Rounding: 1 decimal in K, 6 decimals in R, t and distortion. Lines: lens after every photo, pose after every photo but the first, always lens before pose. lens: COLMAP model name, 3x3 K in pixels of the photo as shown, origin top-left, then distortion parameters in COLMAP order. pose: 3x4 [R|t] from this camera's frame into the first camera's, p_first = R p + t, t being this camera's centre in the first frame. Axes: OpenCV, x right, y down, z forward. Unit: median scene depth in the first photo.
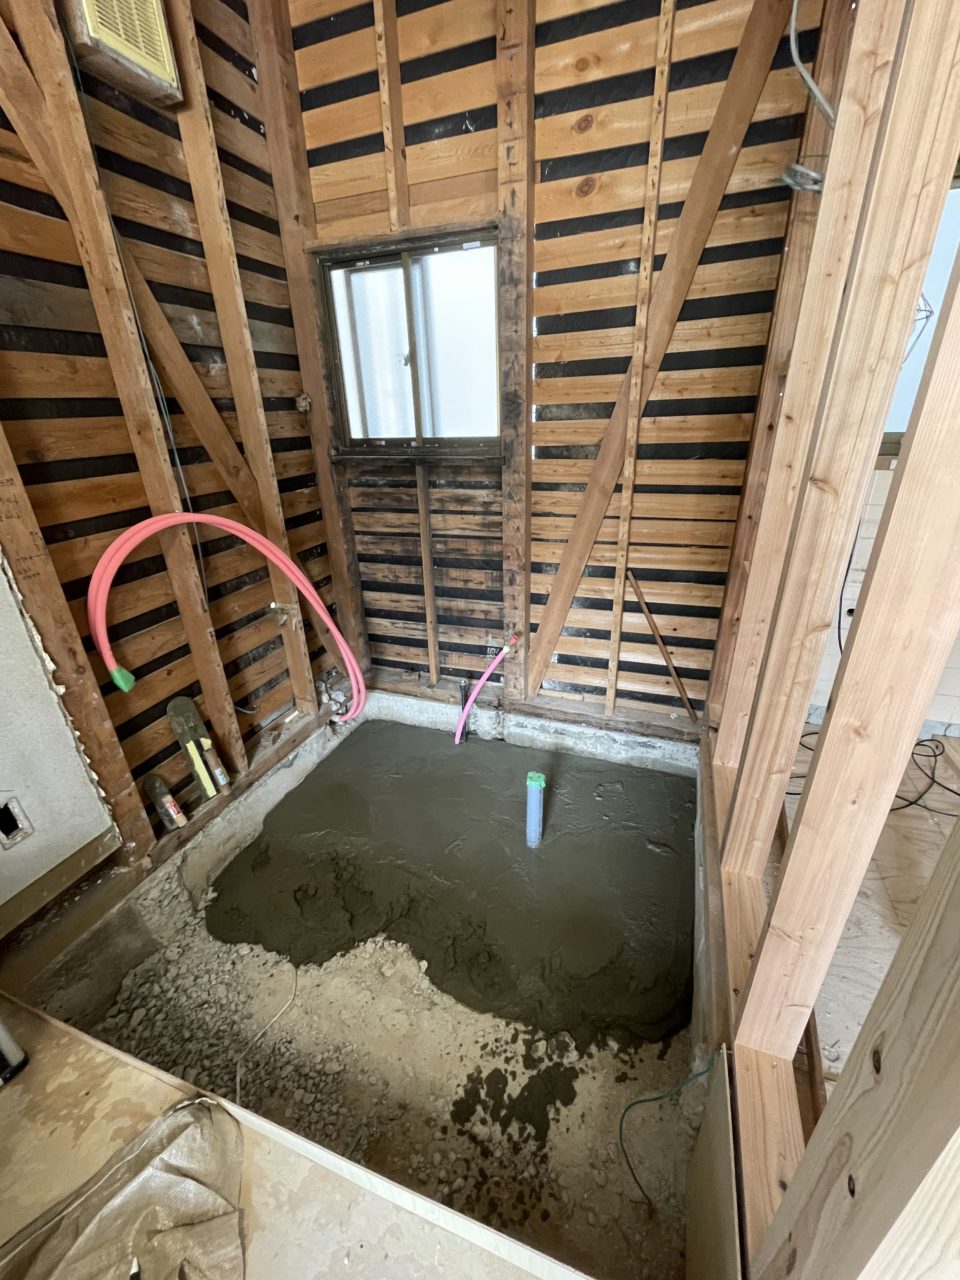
lens RADIAL K [[517.3, 0, 480.0], [0, 517.3, 640.0], [0, 0, 1]] dist [-0.000508, -0.000005]
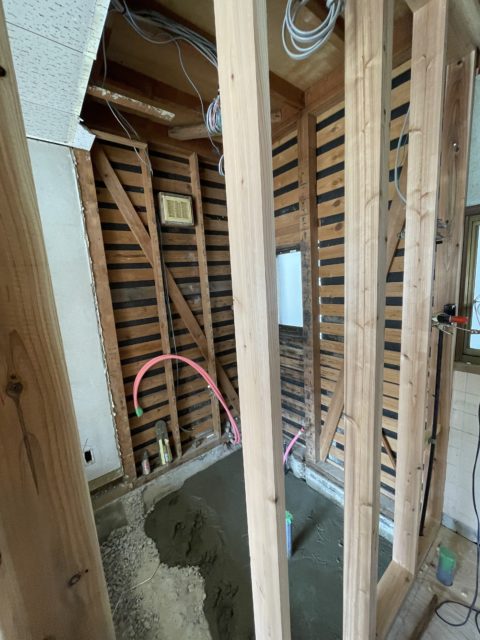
lens RADIAL K [[258.6, 0, 240.0], [0, 258.6, 320.0], [0, 0, 1]] dist [-0.000508, -0.000005]
pose [[0.851175, 0.053786, -0.522119, 0.432933], [-0.172831, 0.967983, -0.182039, -0.222002], [0.495612, 0.245185, 0.833219, -0.016117]]
